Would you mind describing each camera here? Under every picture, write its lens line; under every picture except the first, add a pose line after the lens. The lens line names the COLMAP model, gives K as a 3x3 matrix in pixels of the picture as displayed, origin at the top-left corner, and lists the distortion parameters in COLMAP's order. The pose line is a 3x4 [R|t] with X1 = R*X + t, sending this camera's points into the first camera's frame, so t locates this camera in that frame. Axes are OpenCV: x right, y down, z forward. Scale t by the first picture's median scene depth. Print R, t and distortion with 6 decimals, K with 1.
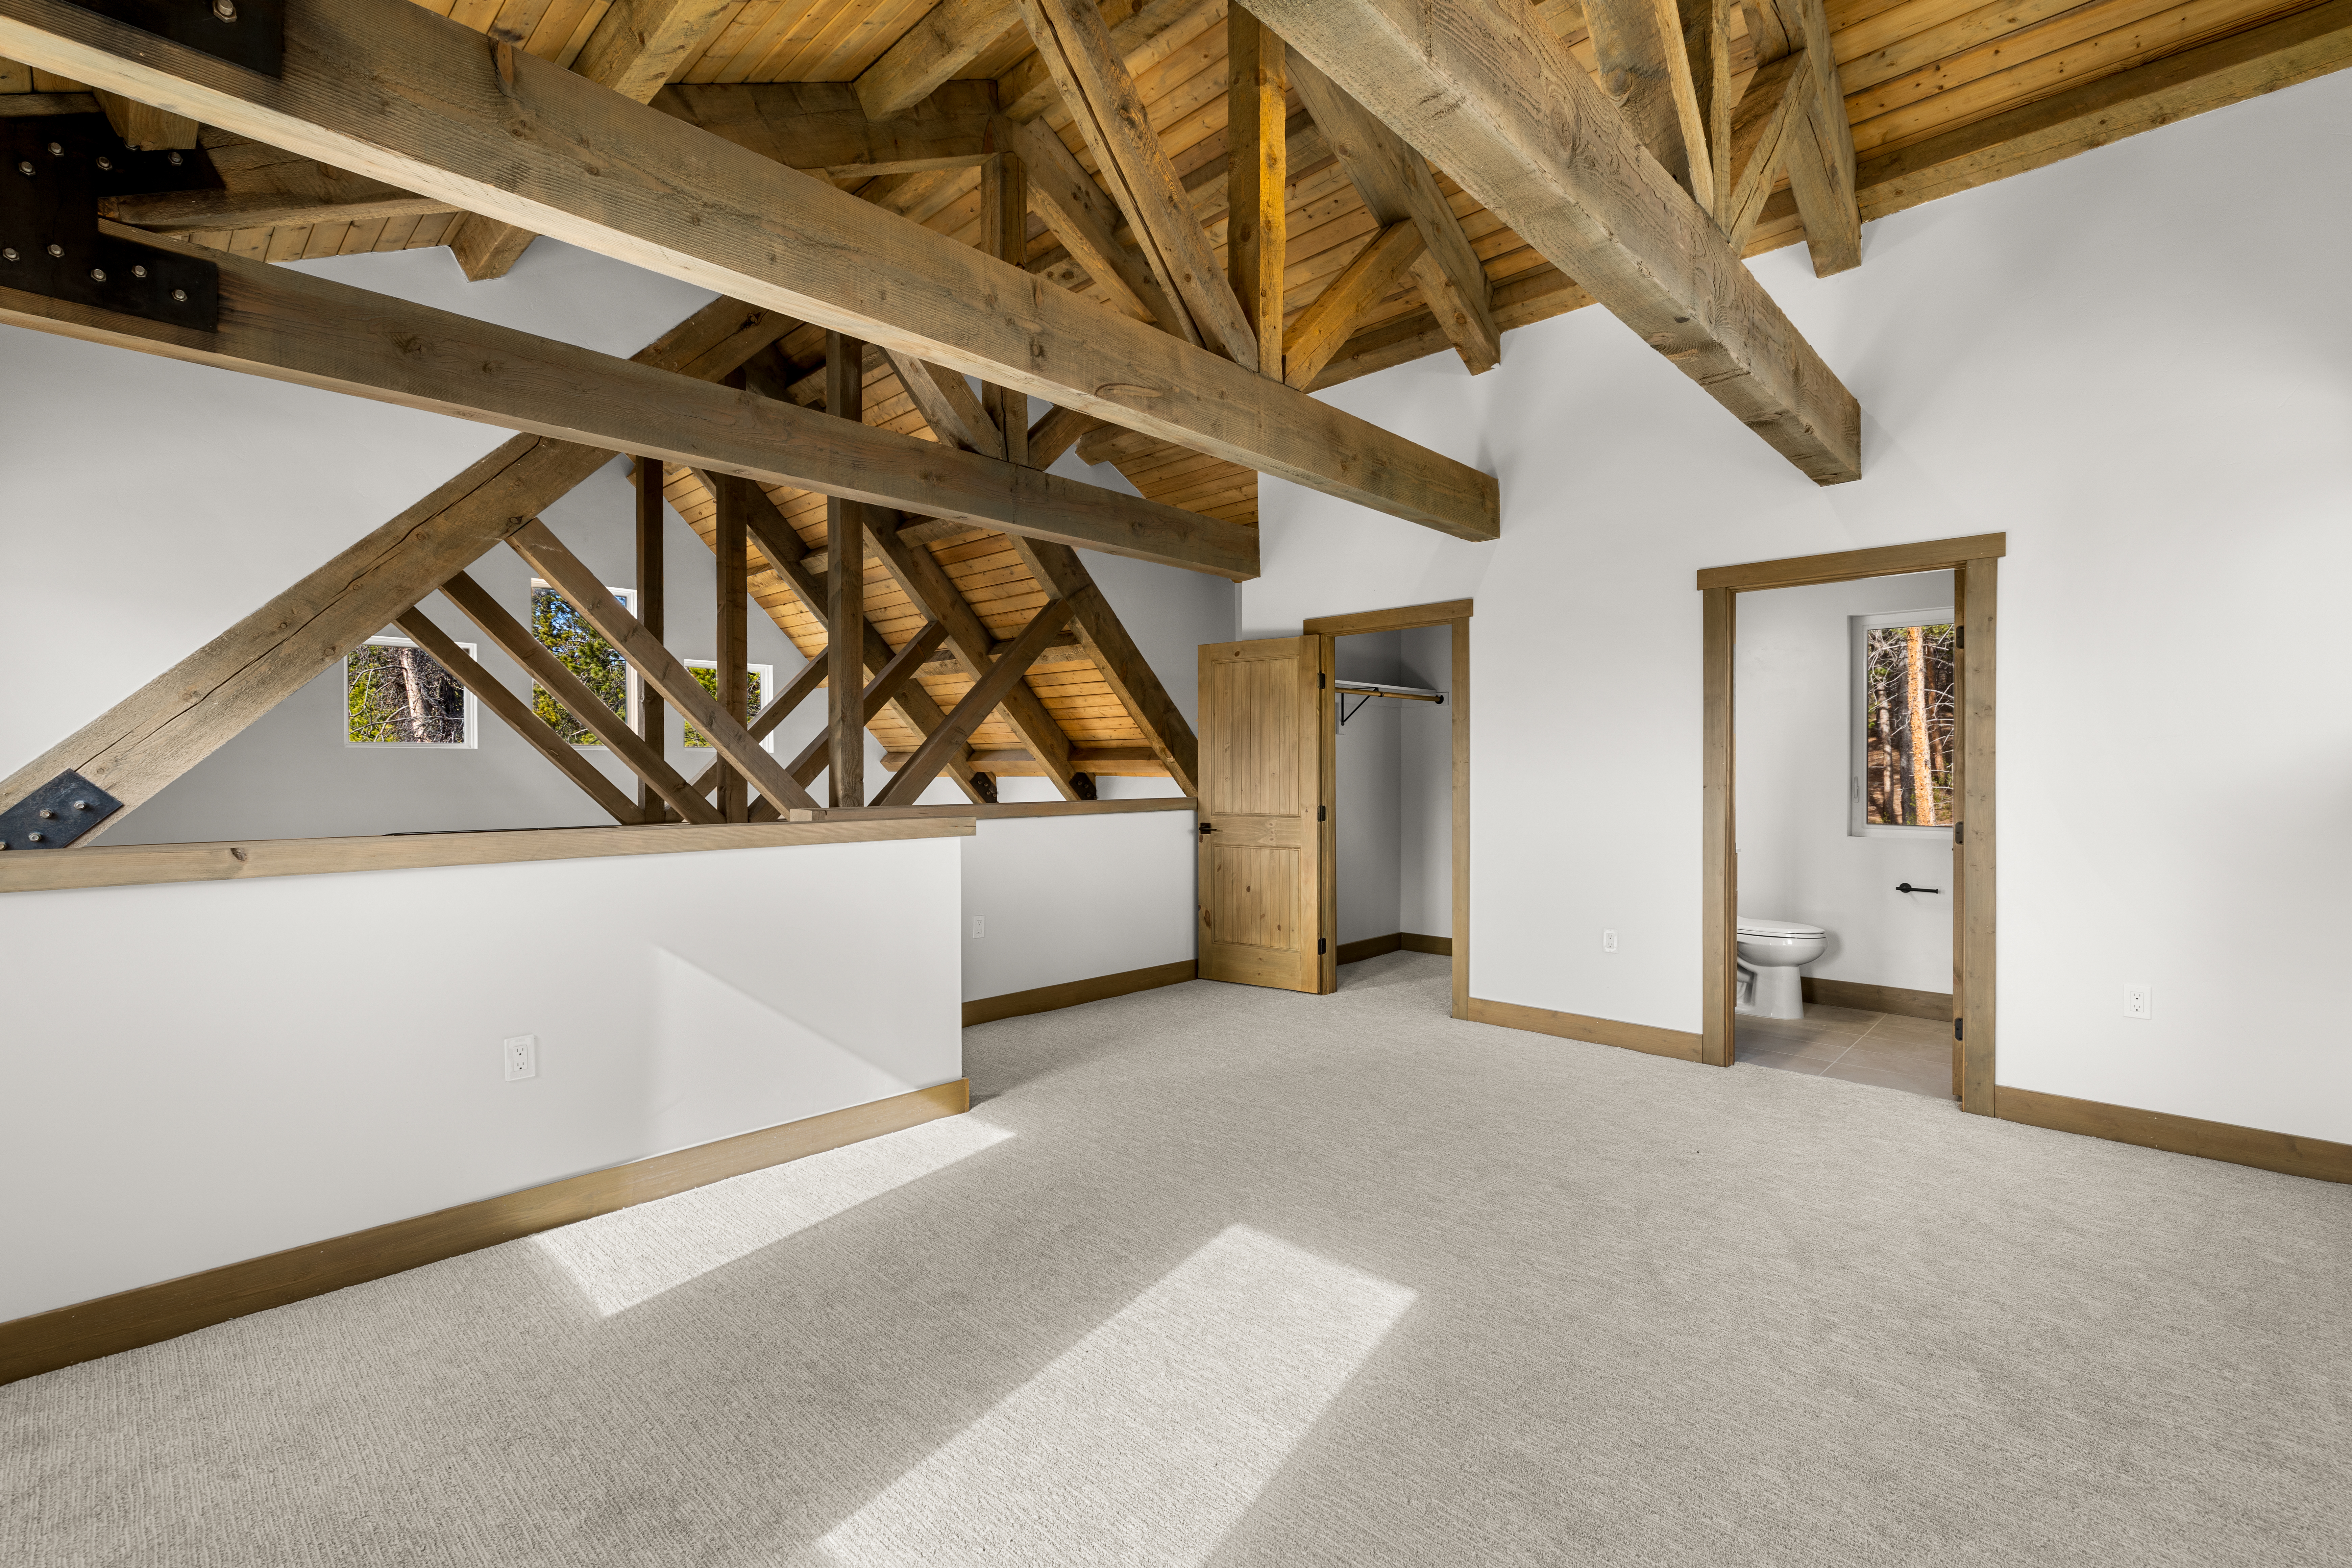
lens RADIAL K [[1032.3, 0, 1168.2], [0, 1032.3, 785.2], [0, 0, 1]] dist [-0.001464, 0.000194]
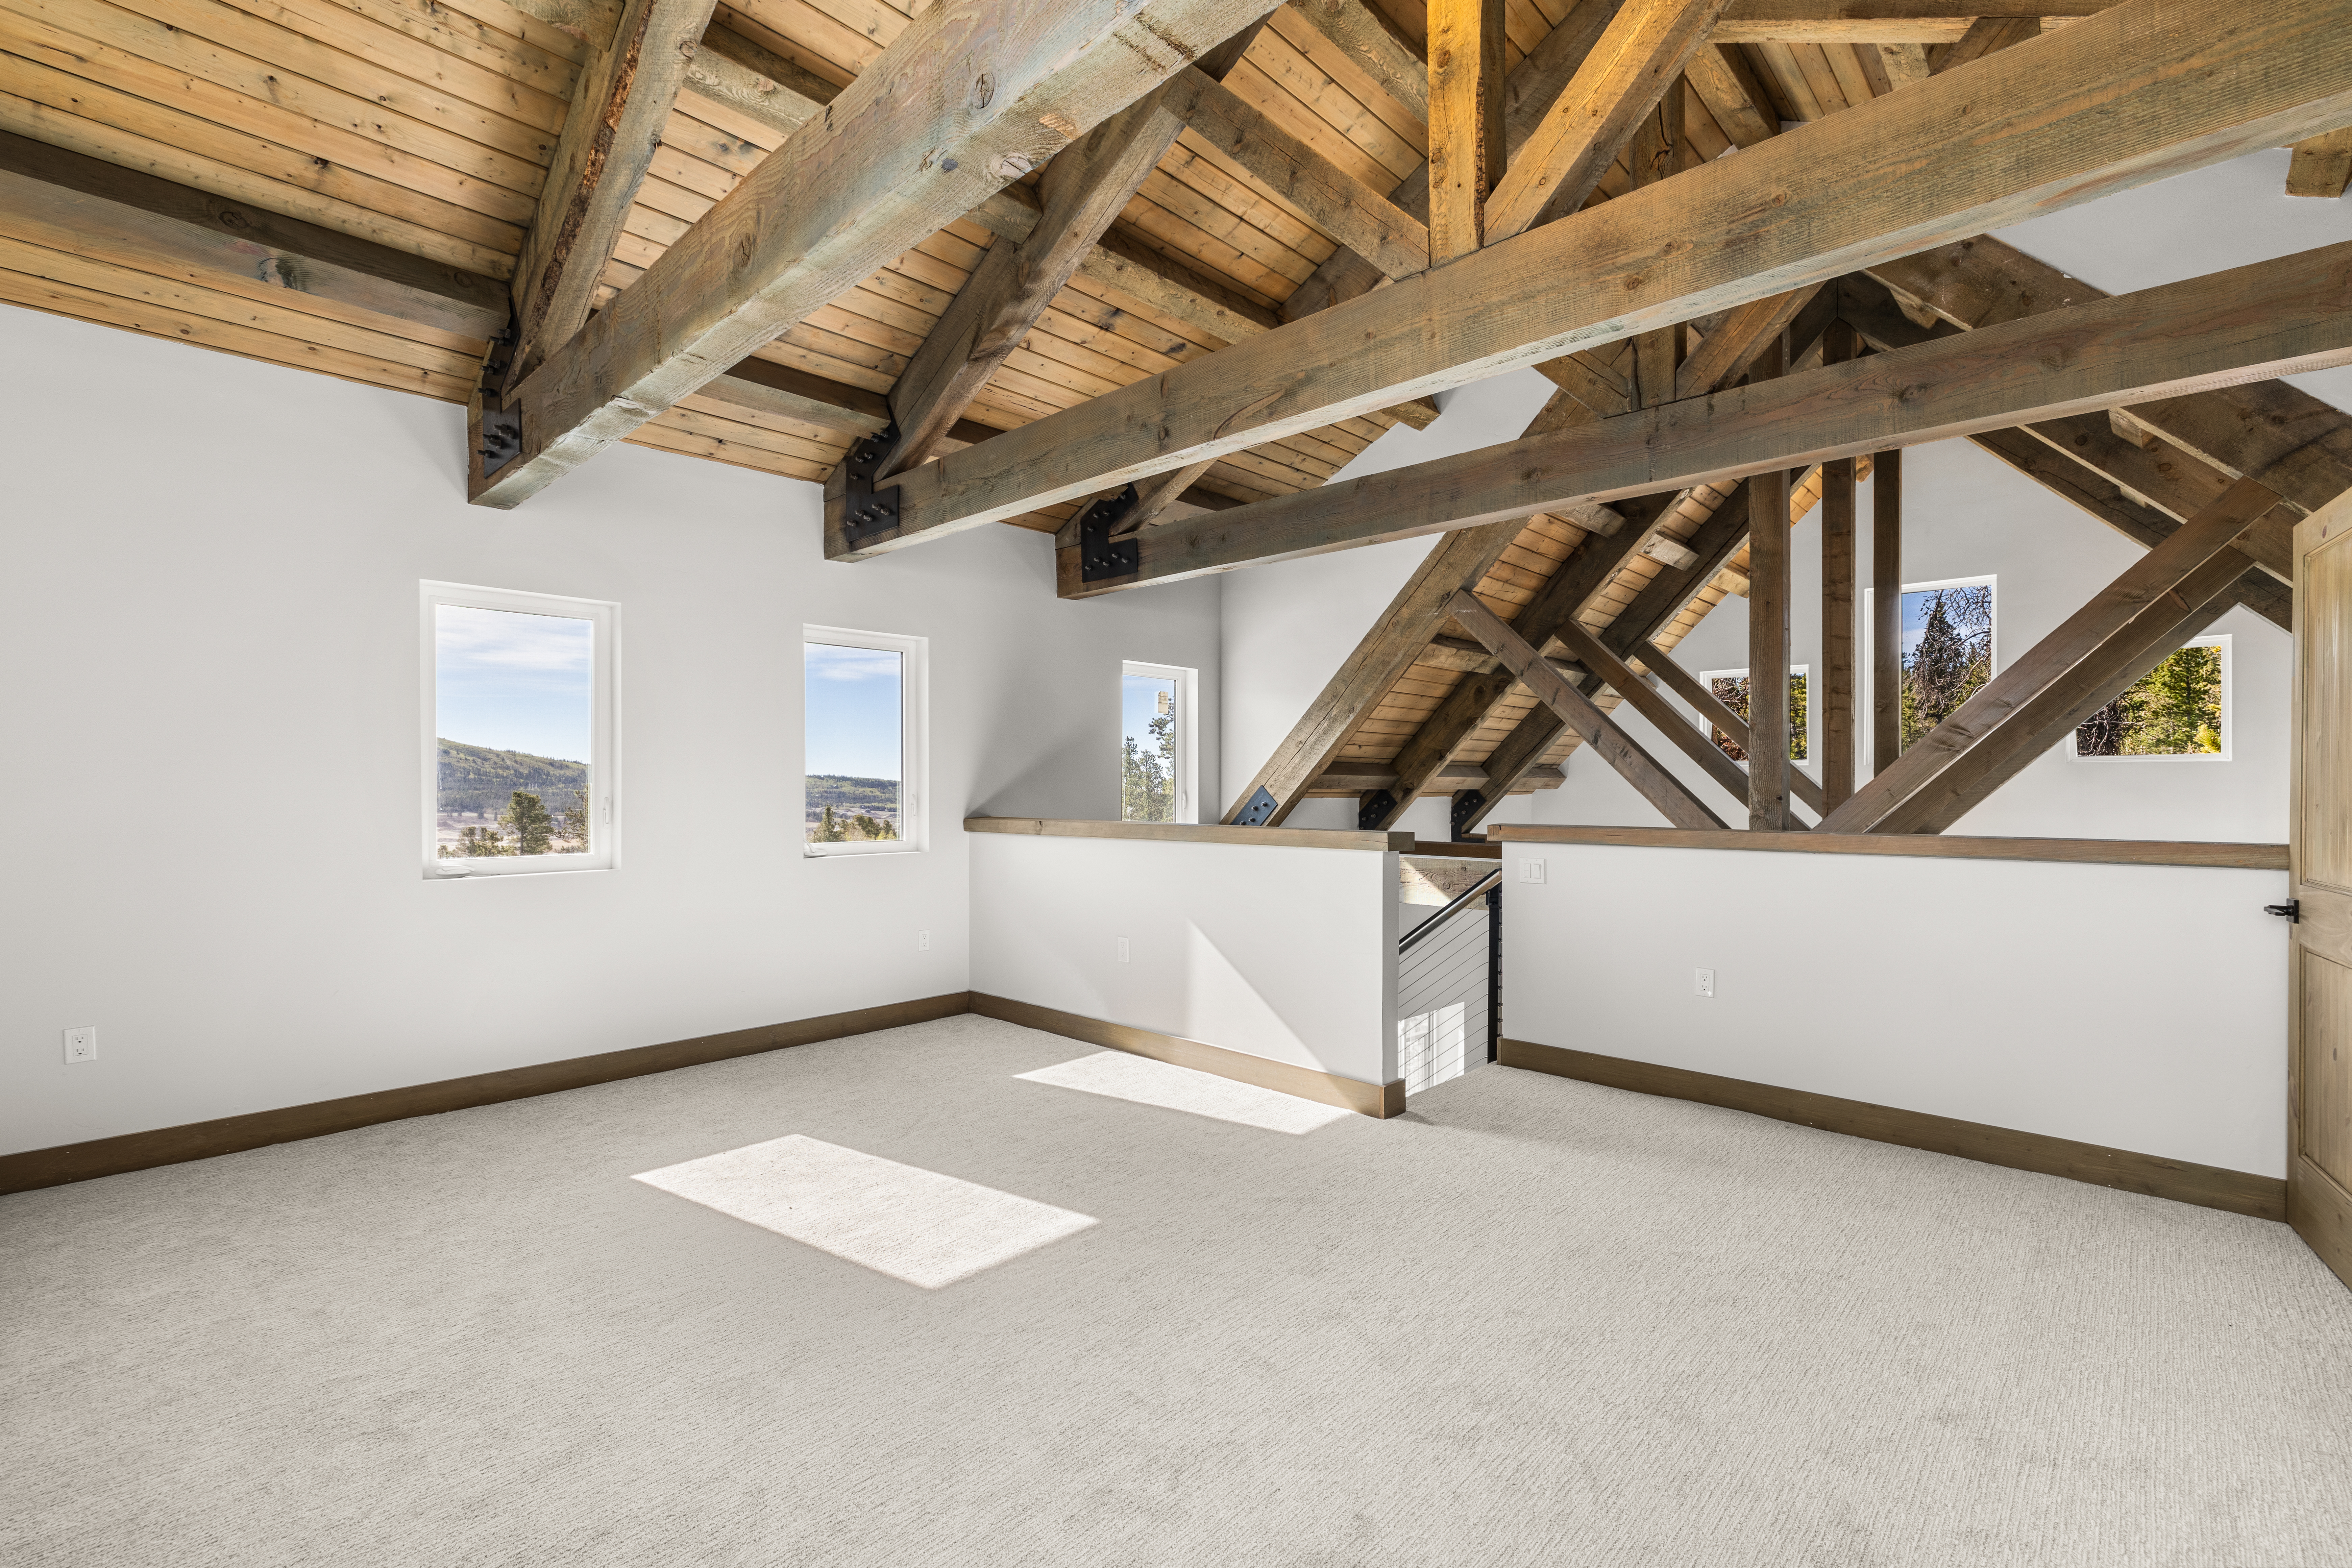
lens RADIAL K [[1032.3, 0, 1168.2], [0, 1032.3, 785.2], [0, 0, 1]] dist [-0.001464, 0.000194]
pose [[-0.004289, 0.002397, -0.999988, 0.821078], [-0.013847, 0.999901, 0.002456, -0.016186], [0.999895, 0.013857, -0.004256, 0.787295]]
